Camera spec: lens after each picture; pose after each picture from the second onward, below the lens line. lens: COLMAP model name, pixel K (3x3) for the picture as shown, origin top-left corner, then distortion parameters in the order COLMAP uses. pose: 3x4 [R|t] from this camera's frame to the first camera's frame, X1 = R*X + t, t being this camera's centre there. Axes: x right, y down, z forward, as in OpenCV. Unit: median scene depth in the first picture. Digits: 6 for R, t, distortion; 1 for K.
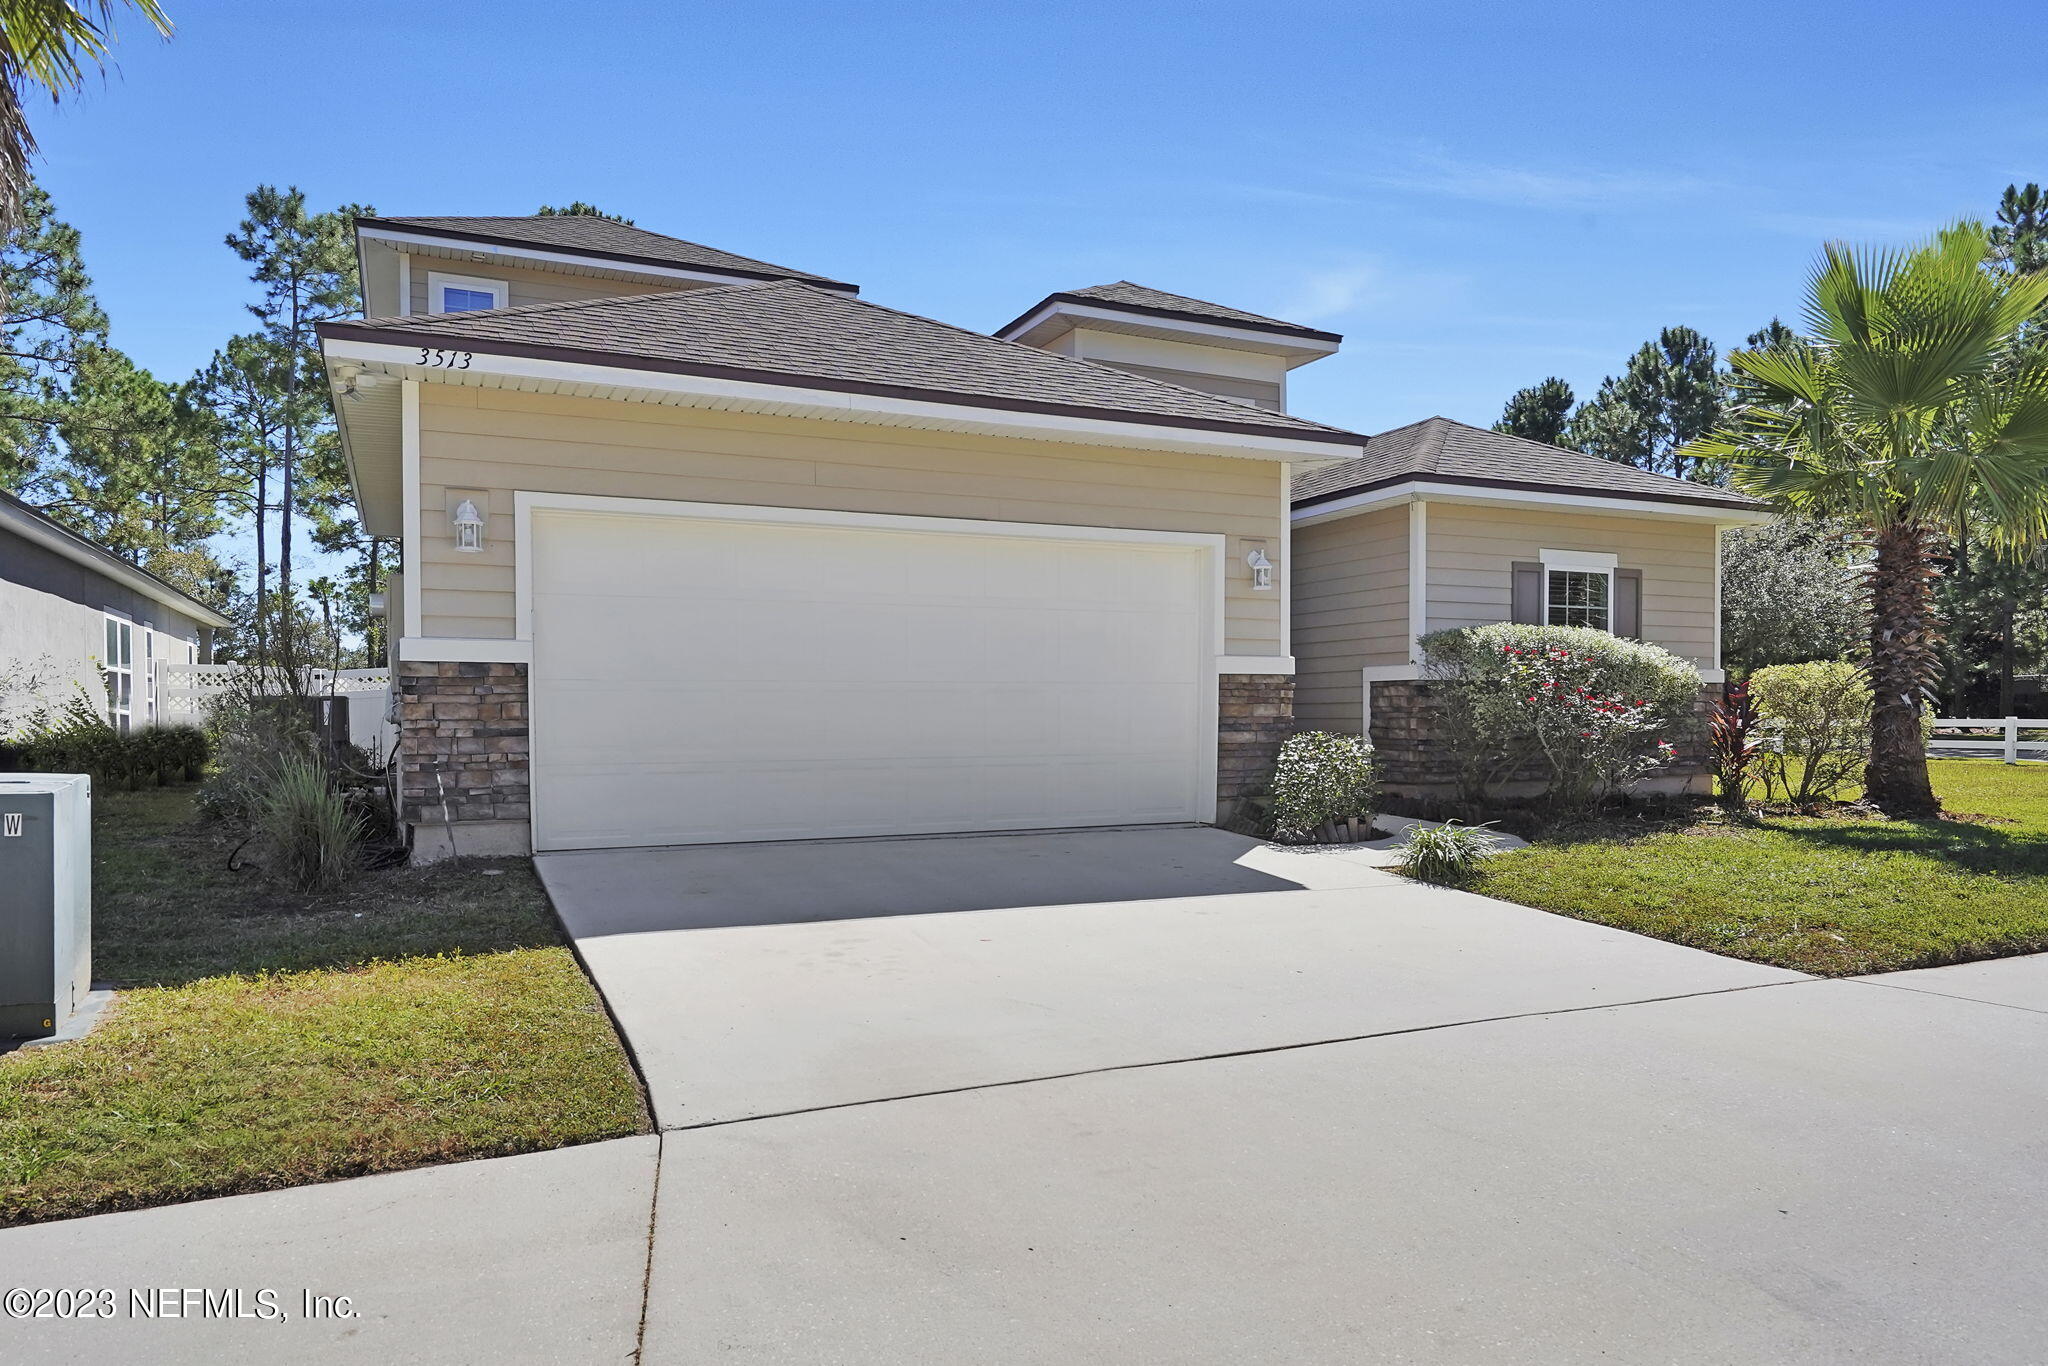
lens RADIAL K [[1386.0, 0, 995.7], [0, 1386.0, 746.5], [0, 0, 1]] dist [0.006852, 0.005275]
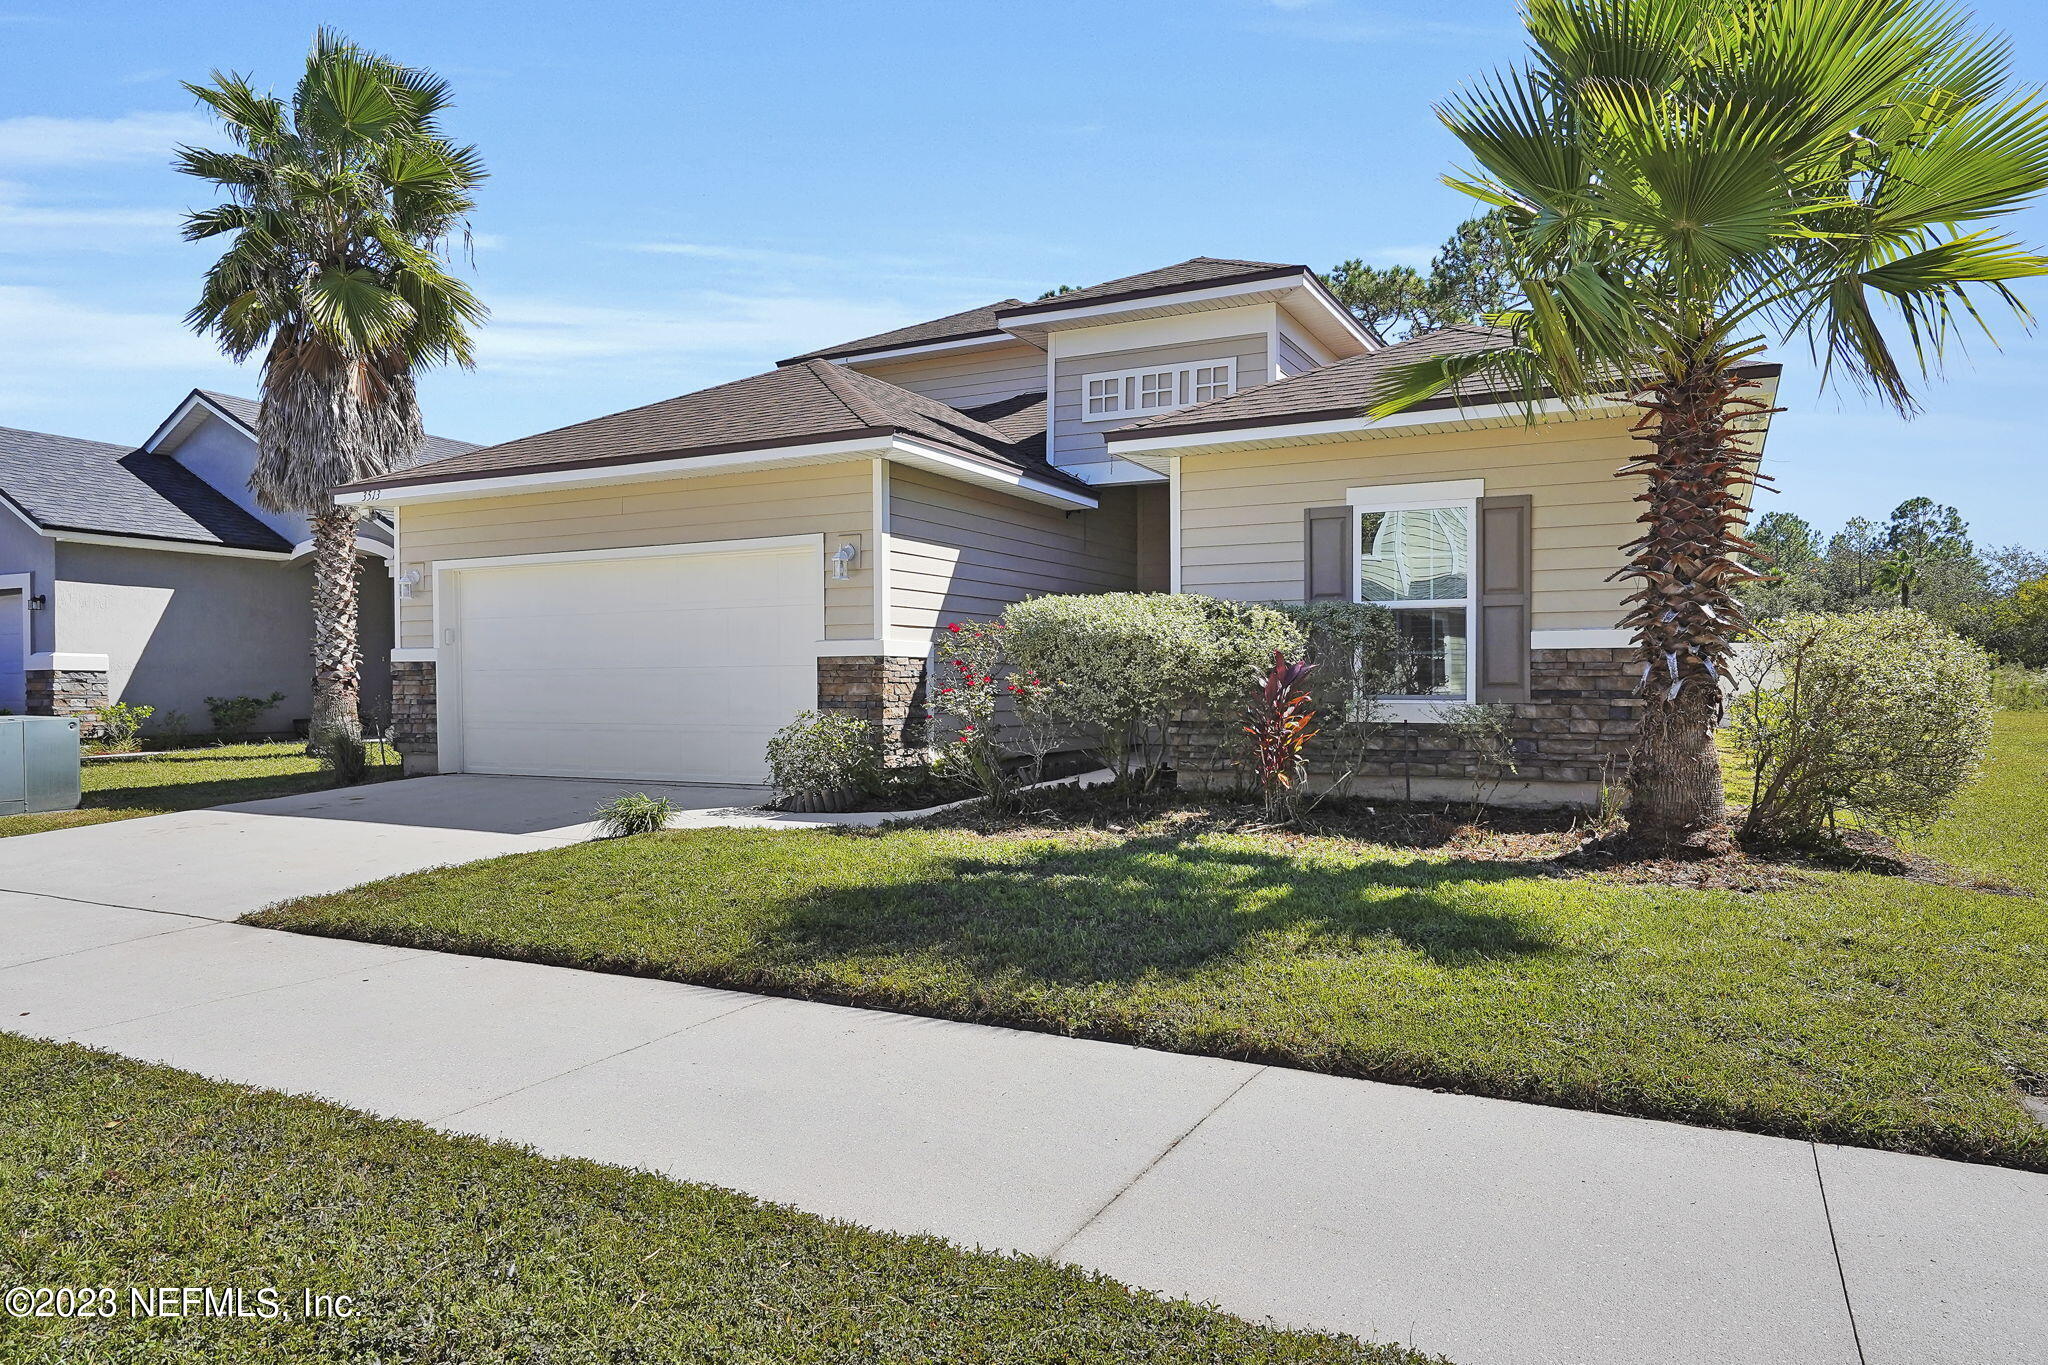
lens RADIAL K [[1271.0, 0, 1024.0], [0, 1271.0, 682.5], [0, 0, 1]] dist [-0.005671, -0.000227]
pose [[0.607388, -0.001179, -0.794404, 1.066471], [-0.017501, 0.999736, -0.014865, -0.018903], [0.794212, 0.022932, 0.607207, 0.499959]]
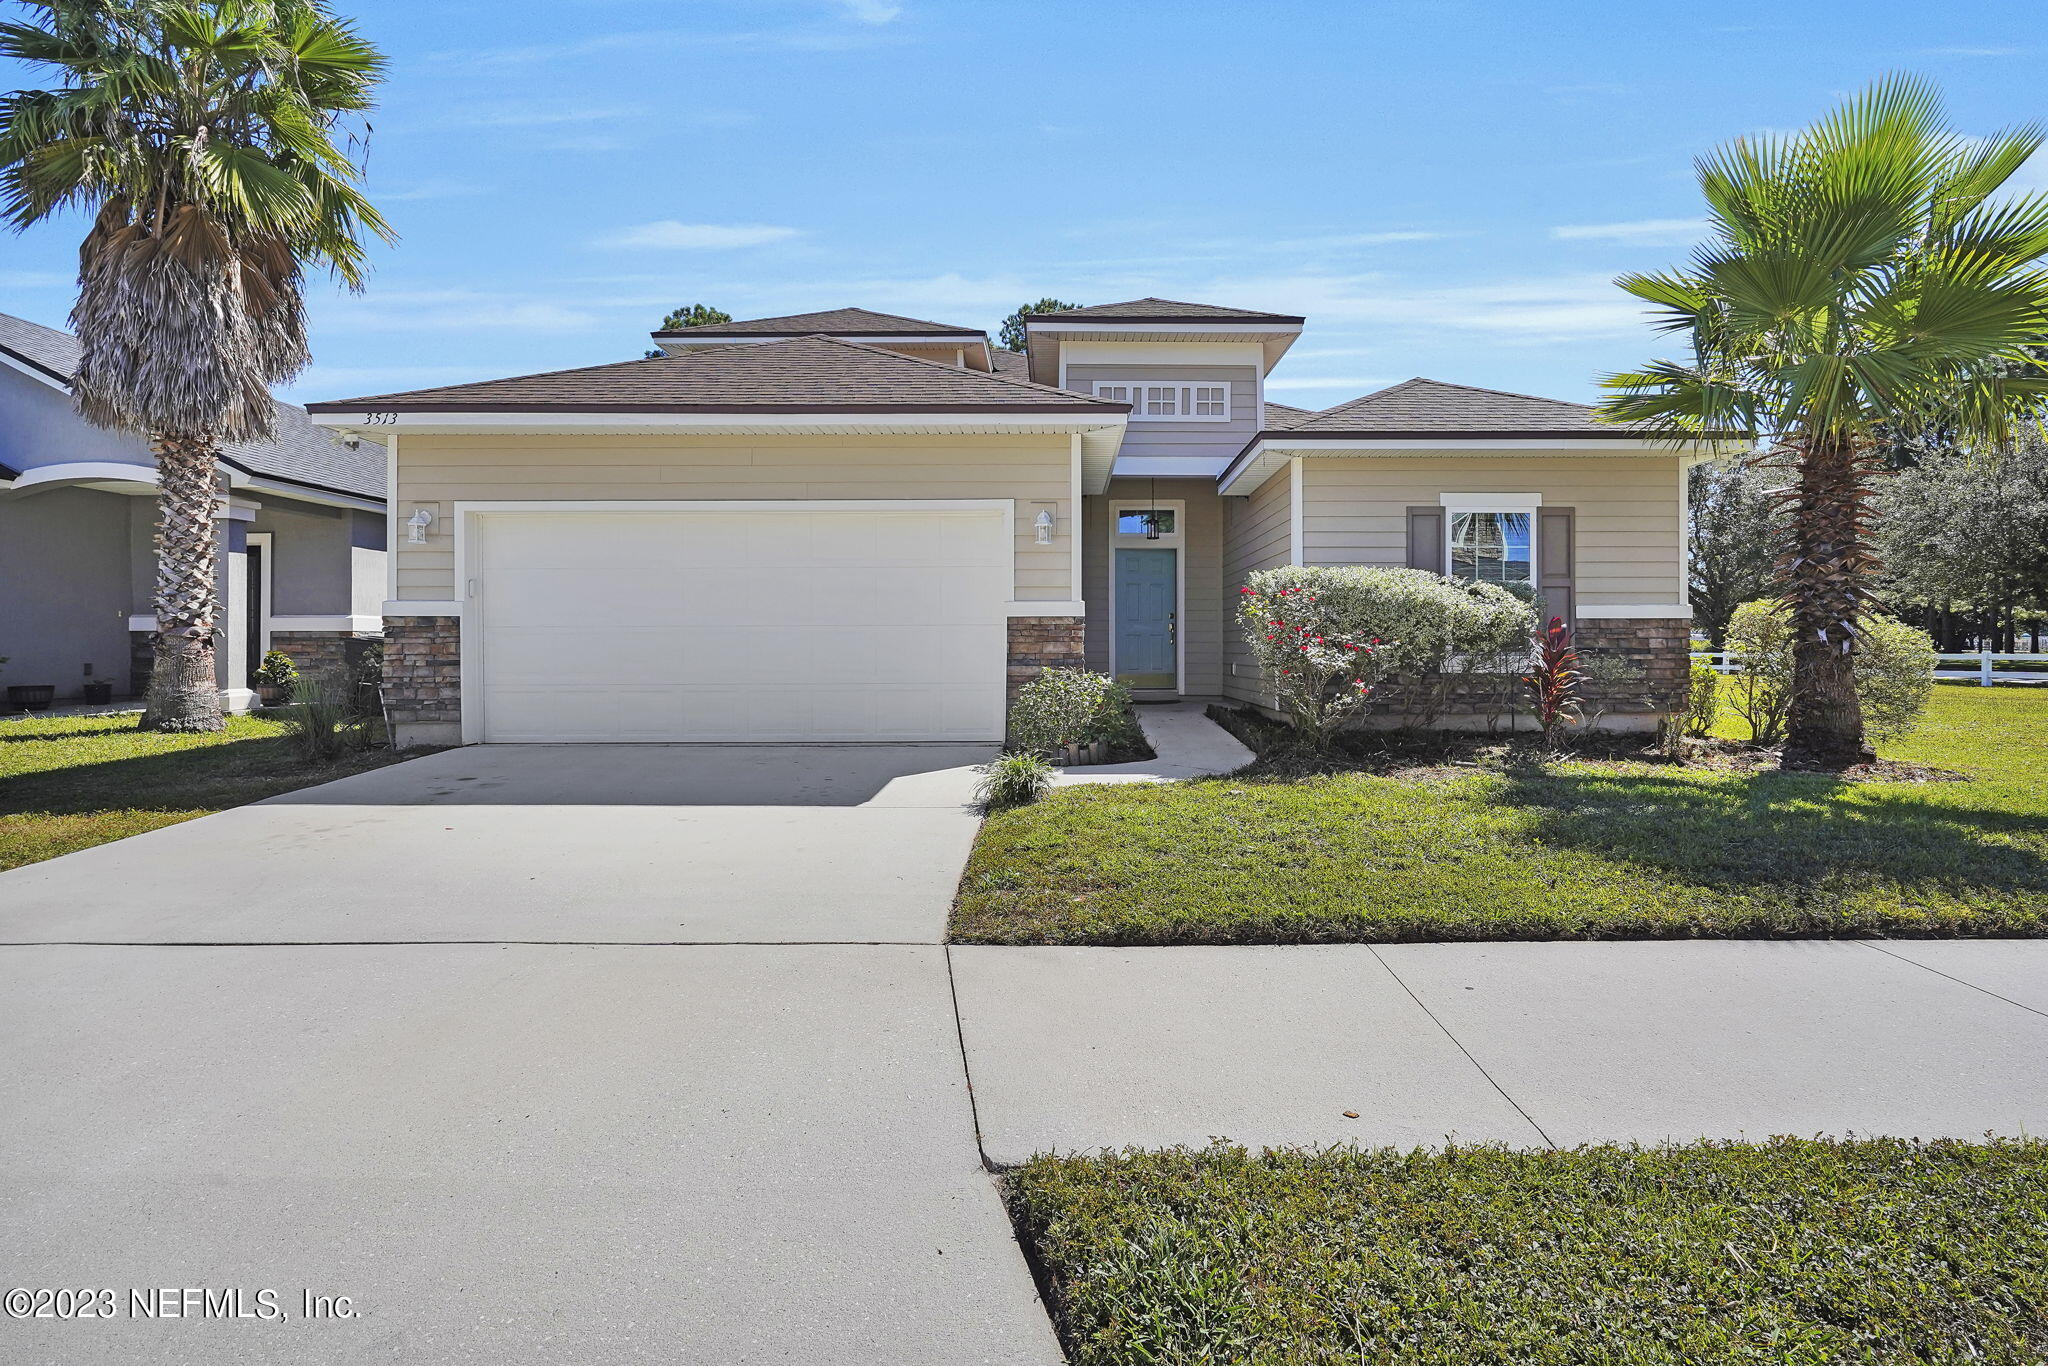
lens RADIAL K [[984.2, 0, 1024.1], [0, 984.2, 642.3], [0, 0, 1]] dist [-0.002910, -0.001233]
pose [[0.904911, -0.001303, -0.425599, 0.523548], [-0.010372, 0.999631, -0.025115, -0.009550], [0.425474, 0.027141, 0.904563, 0.243399]]
